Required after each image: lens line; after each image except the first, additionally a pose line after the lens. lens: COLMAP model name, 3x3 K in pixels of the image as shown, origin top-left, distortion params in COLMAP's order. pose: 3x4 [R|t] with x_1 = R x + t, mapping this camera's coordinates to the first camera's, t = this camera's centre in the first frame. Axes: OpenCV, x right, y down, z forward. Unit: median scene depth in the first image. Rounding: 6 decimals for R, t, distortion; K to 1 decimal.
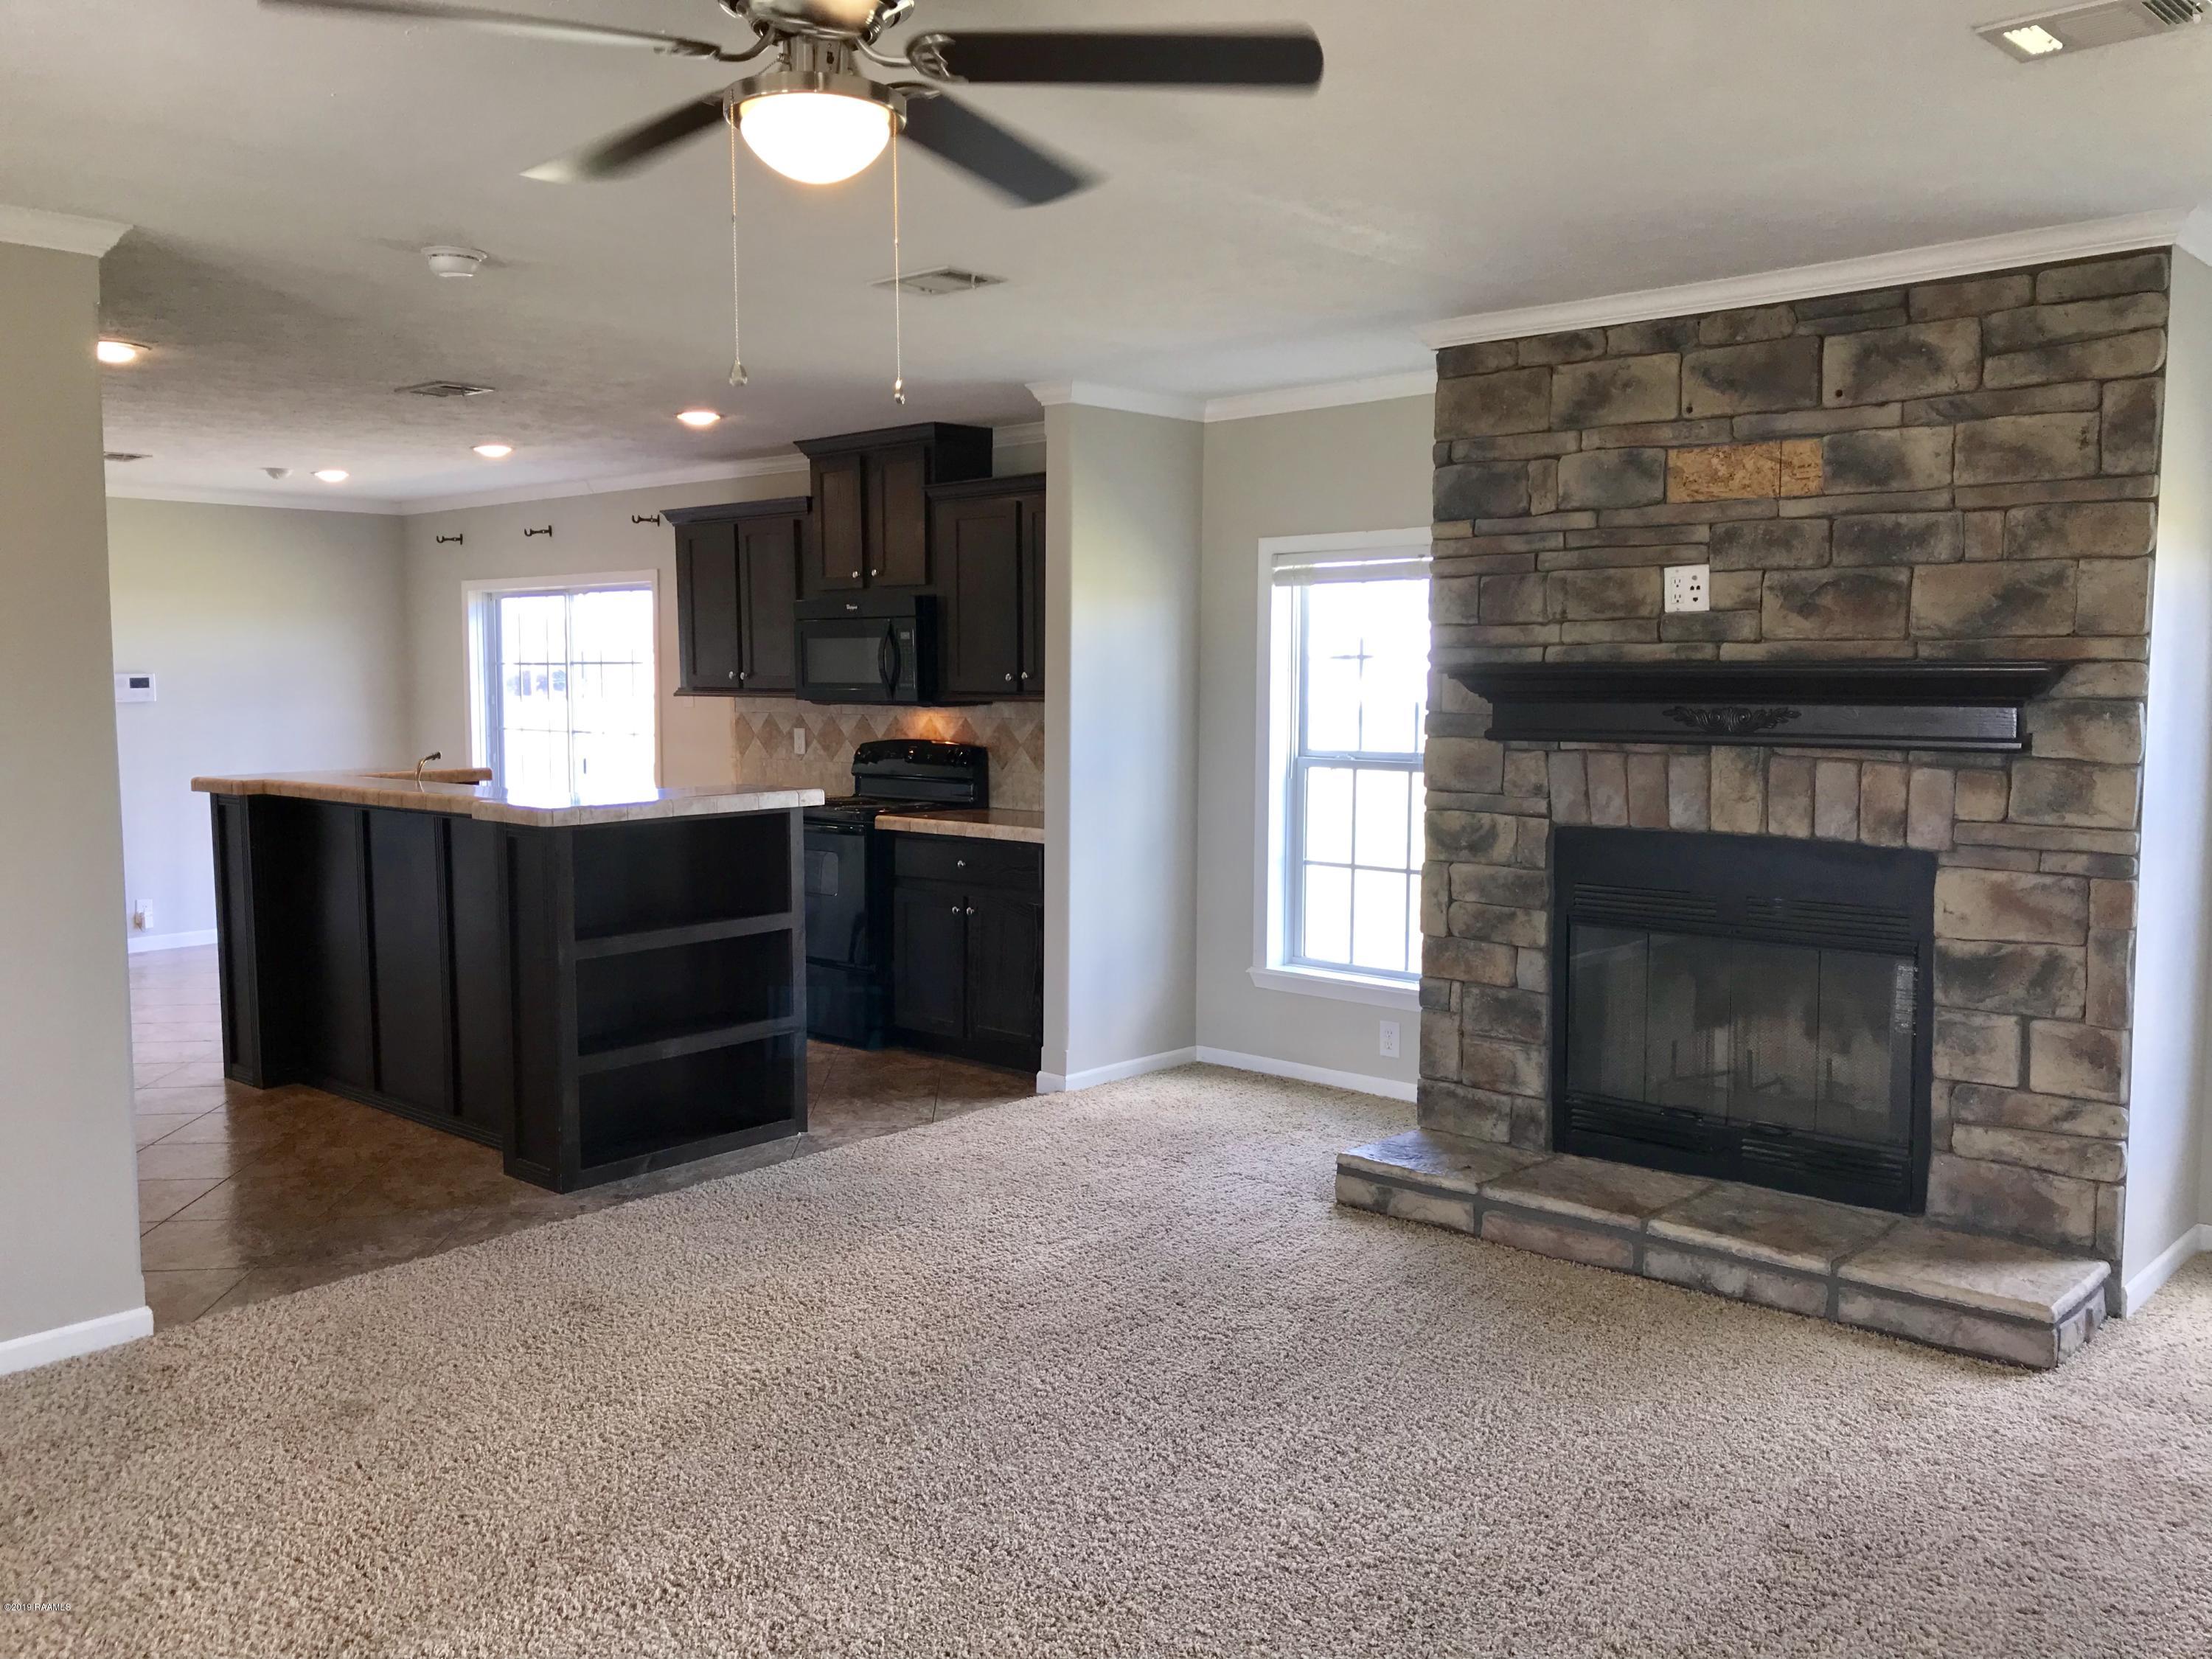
lens RADIAL K [[1830.7, 0, 1101.5], [0, 1830.7, 801.8], [0, 0, 1]] dist [0.054671, -0.111675]
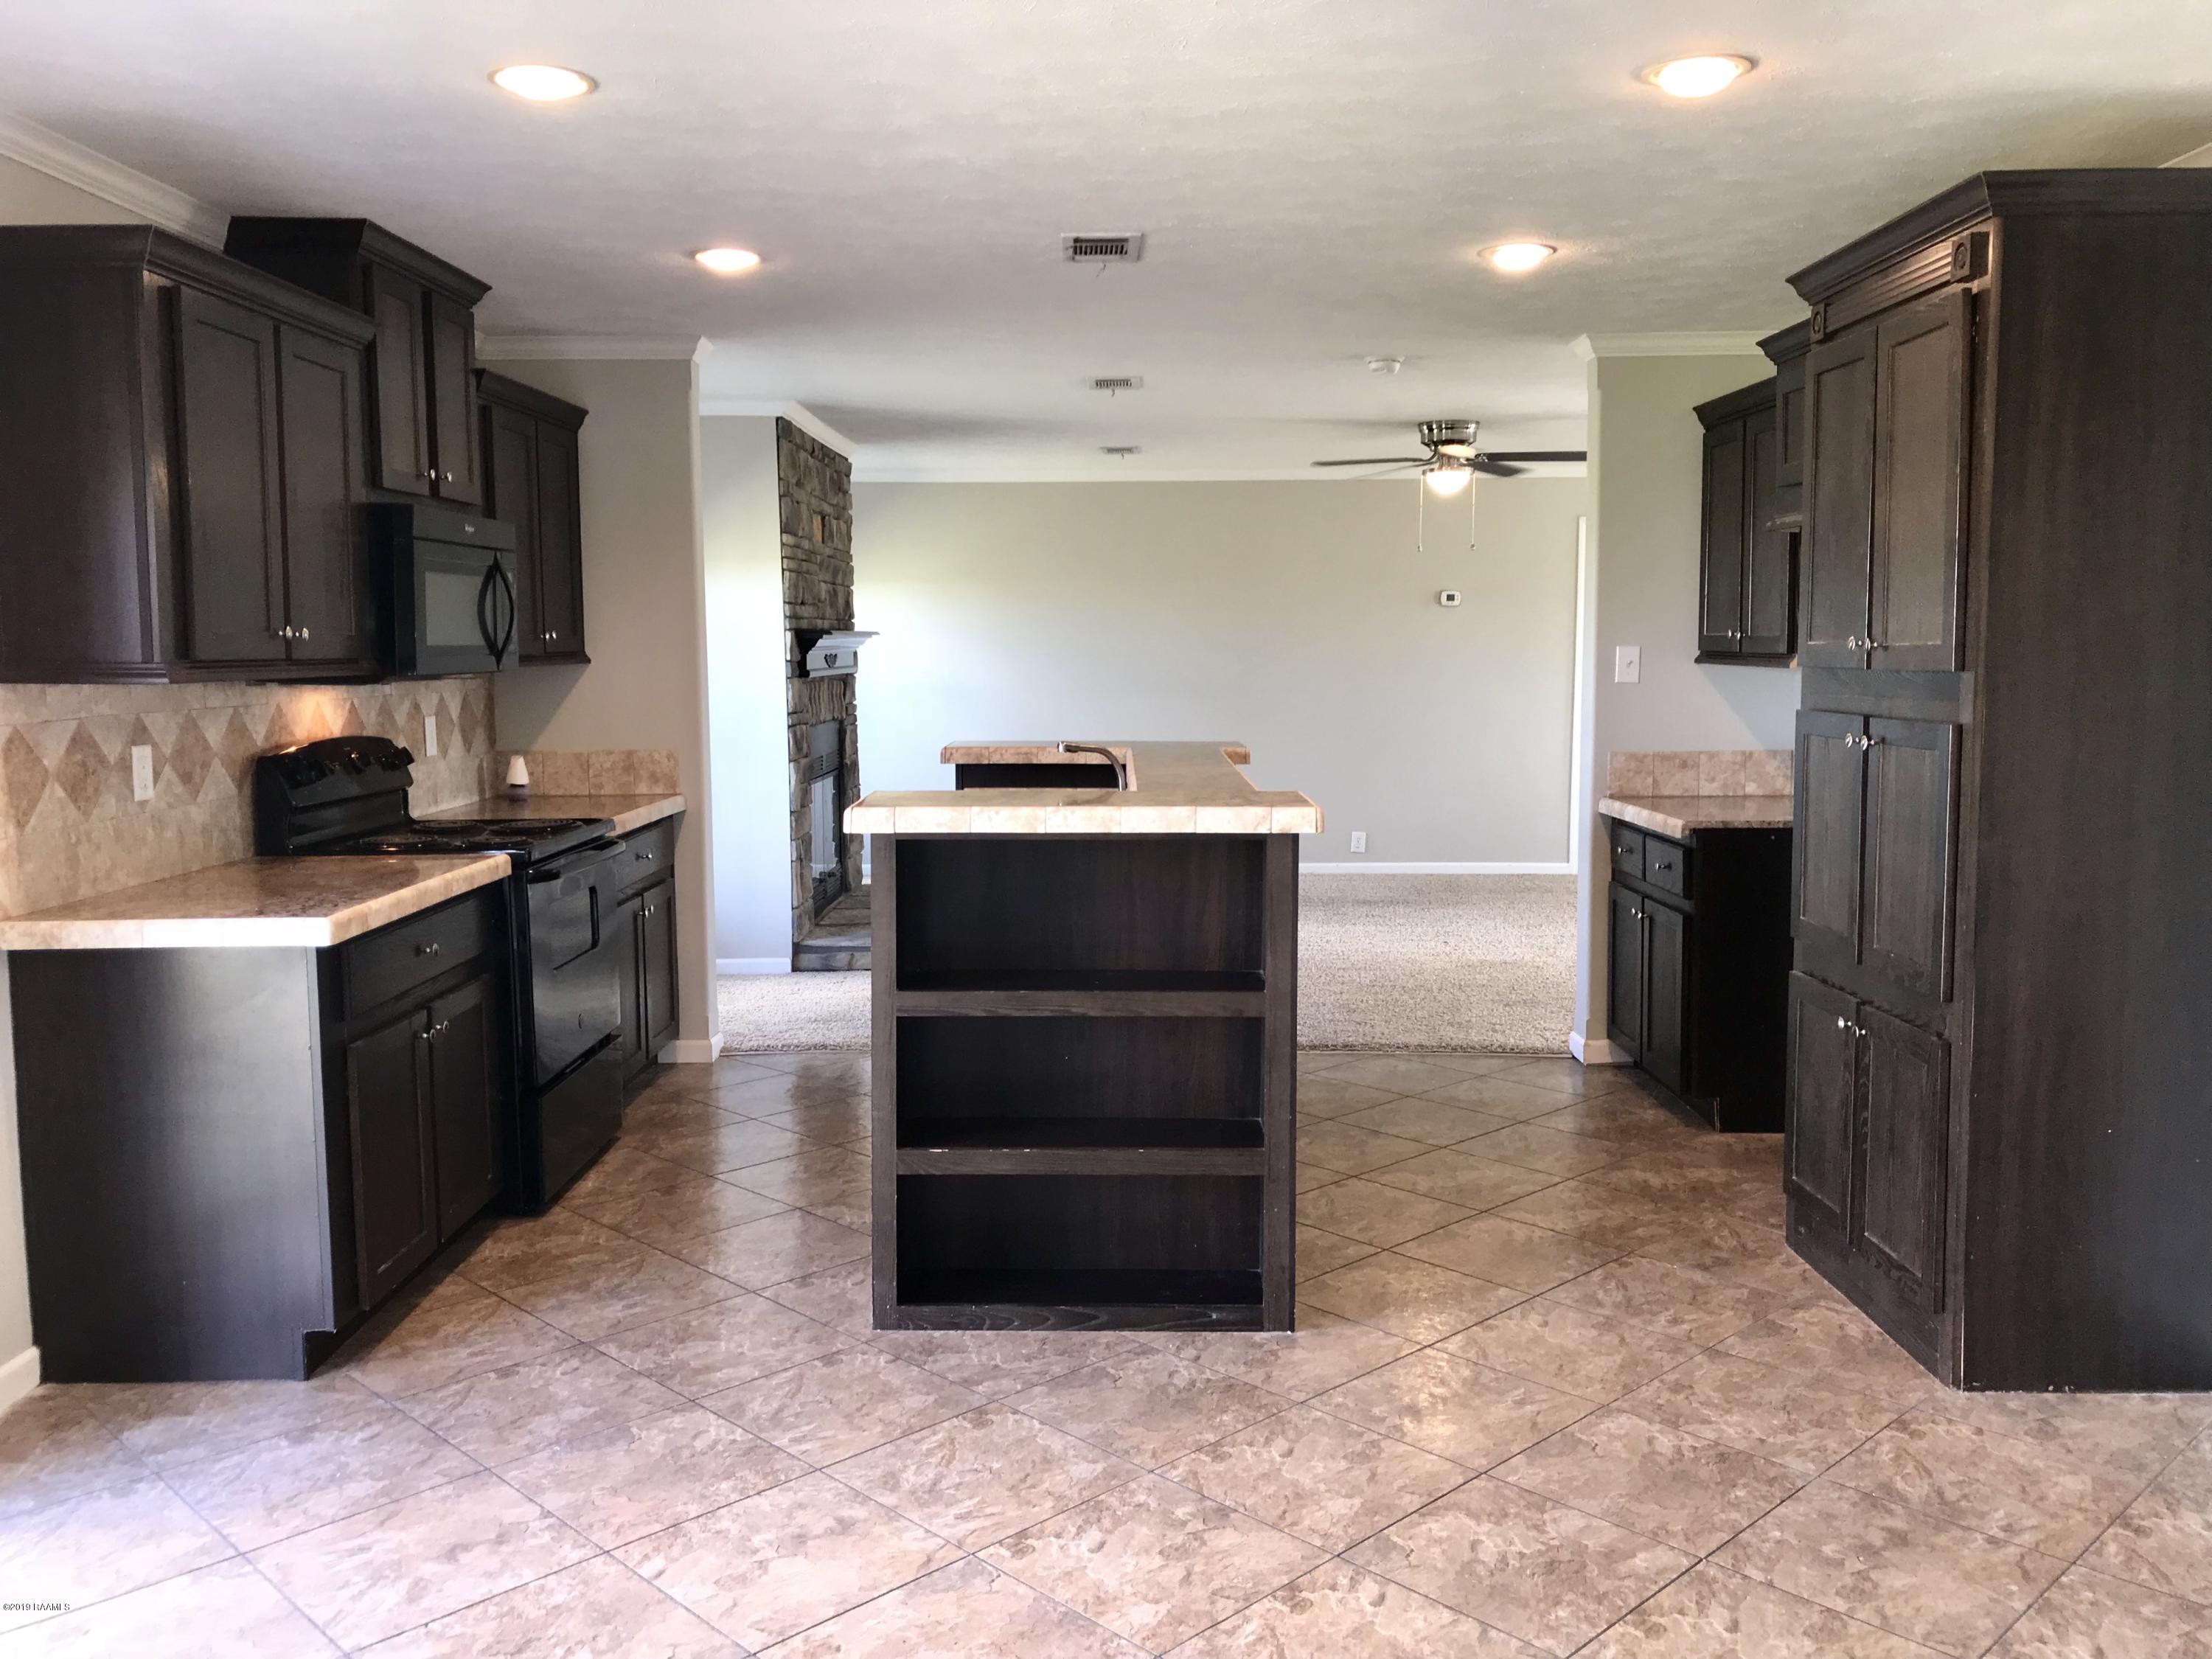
lens RADIAL K [[1830.7, 0, 1101.5], [0, 1830.7, 801.8], [0, 0, 1]] dist [0.054671, -0.111675]
pose [[-0.669917, -0.060138, 0.739997, -1.200555], [0.058378, 0.989361, 0.133253, -0.130878], [-0.740138, 0.132468, -0.659279, 1.980337]]
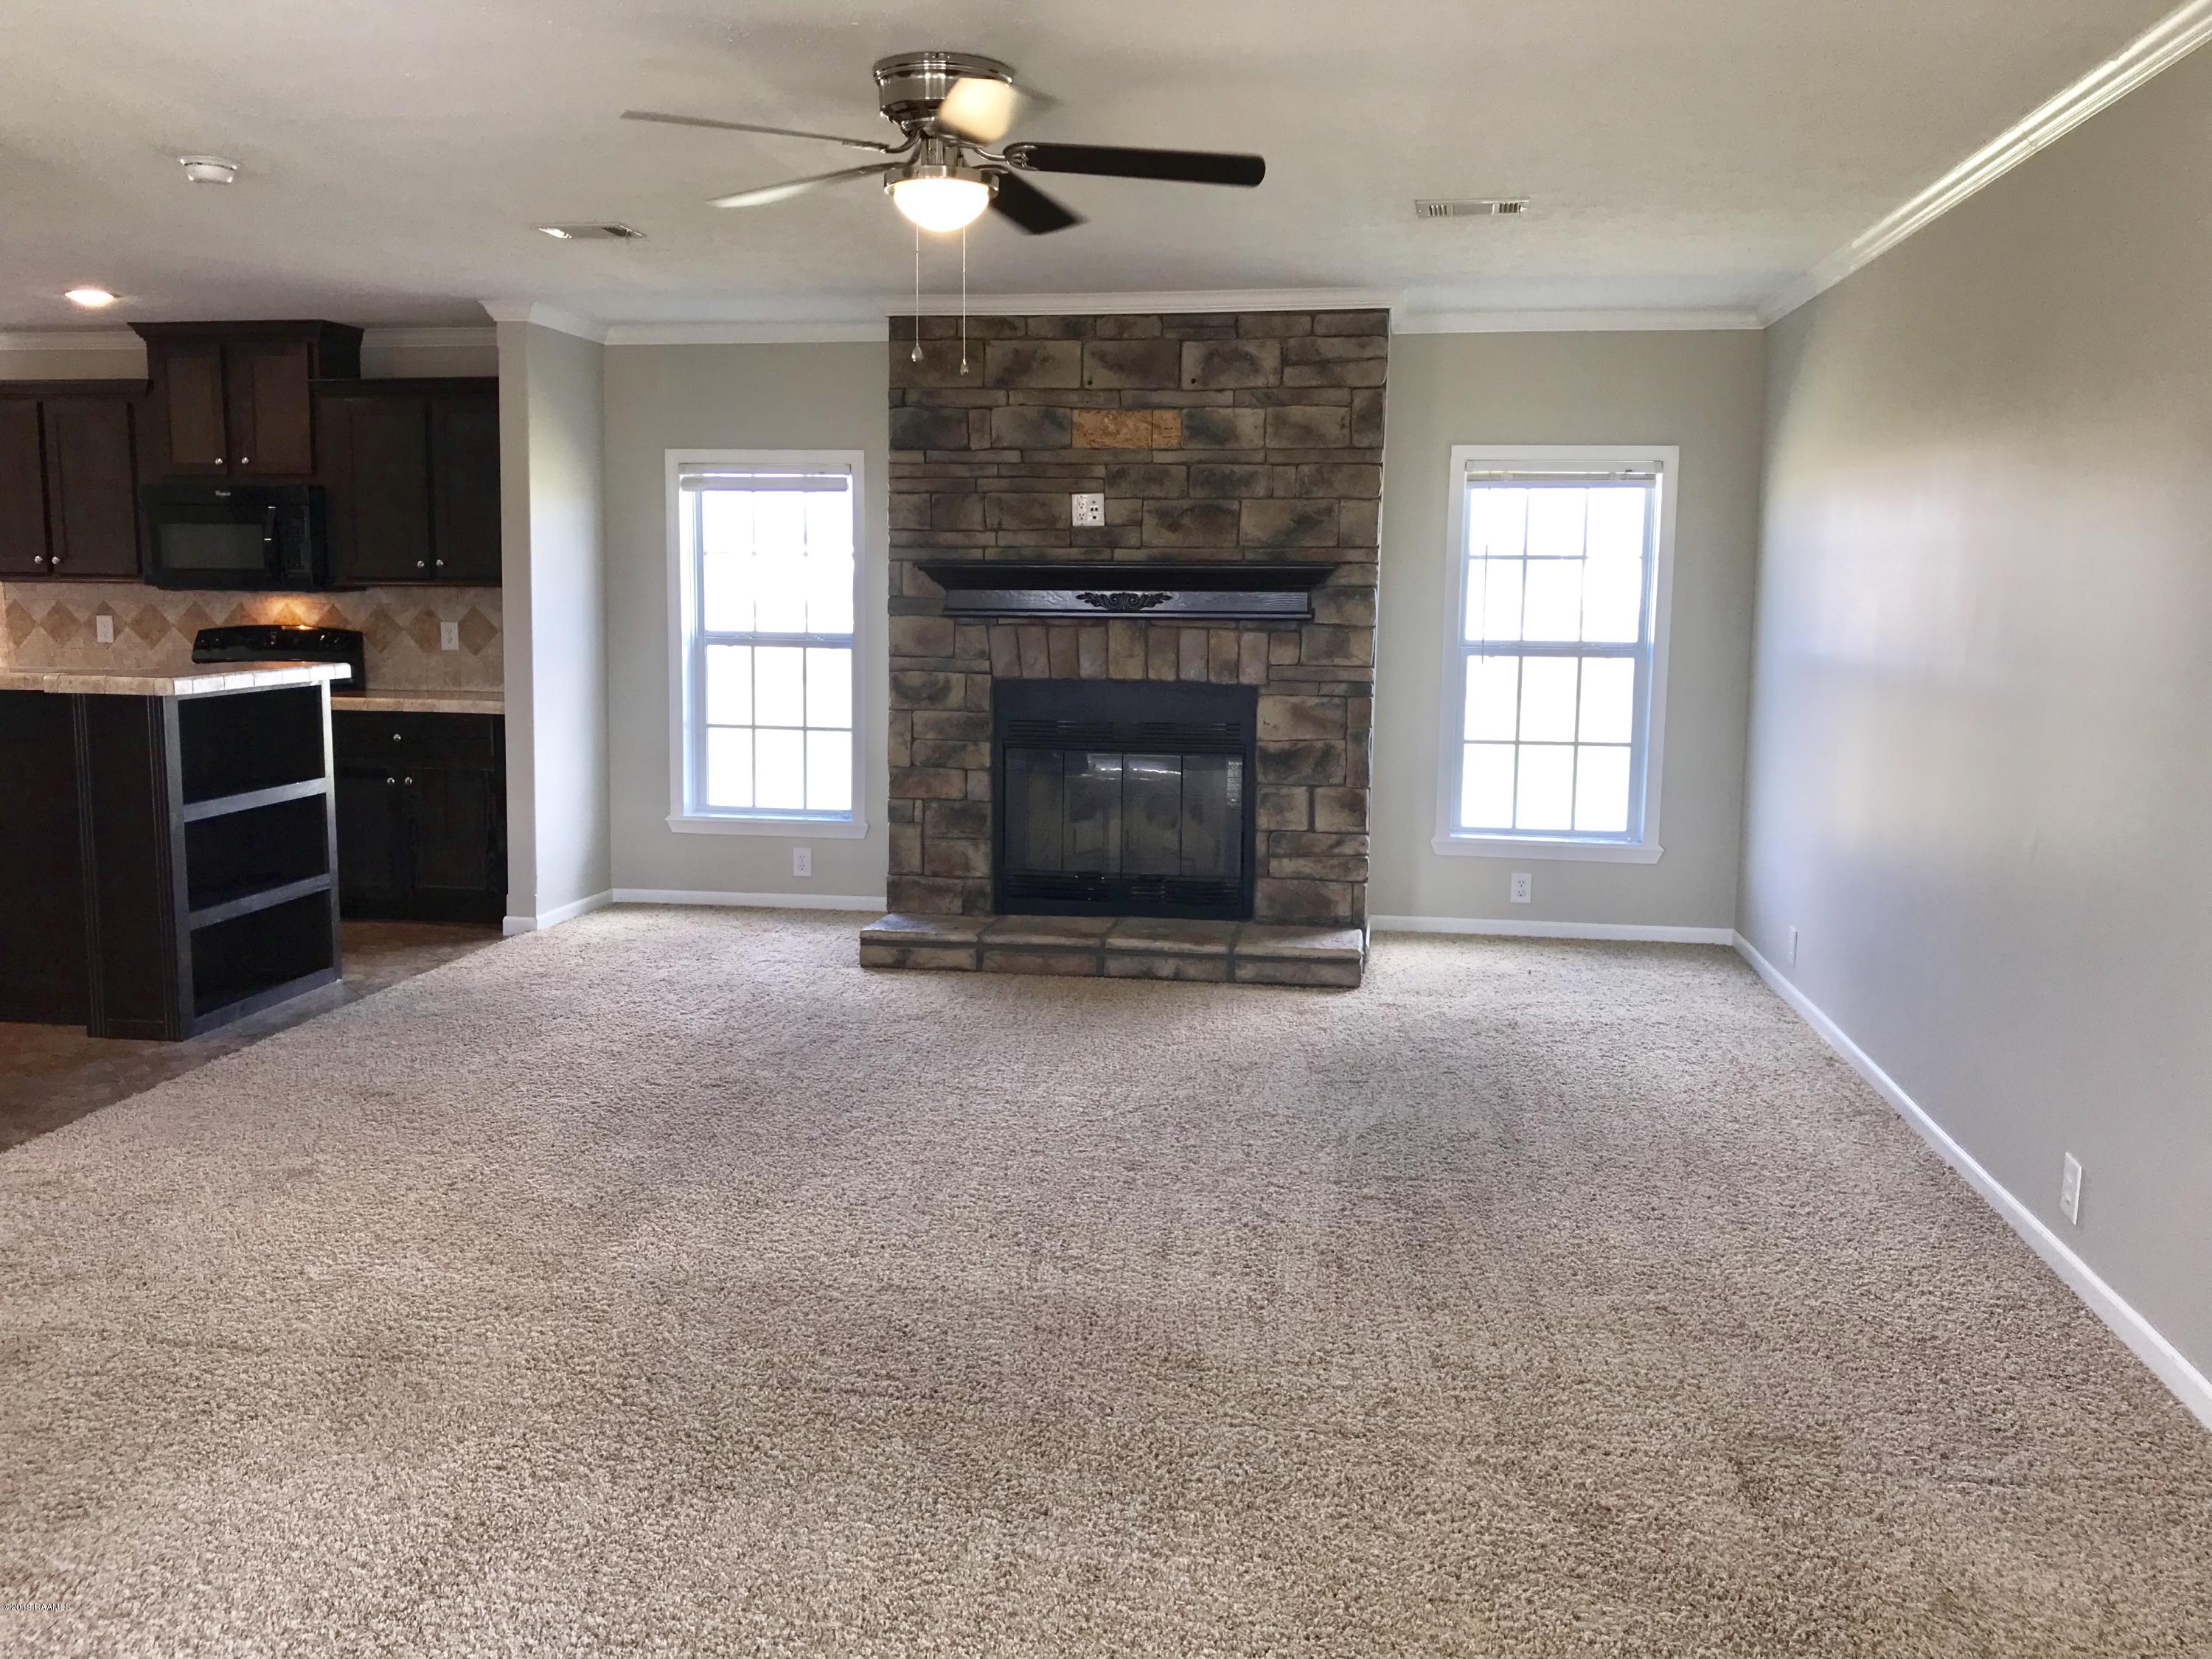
lens RADIAL K [[1823.3, 0, 1111.0], [0, 1823.3, 837.4], [0, 0, 1]] dist [0.083303, -0.121460]
pose [[0.835423, -0.067769, 0.545413, -0.457324], [0.029236, 0.996444, 0.079029, 0.026596], [-0.548829, -0.050076, 0.834434, -0.209557]]
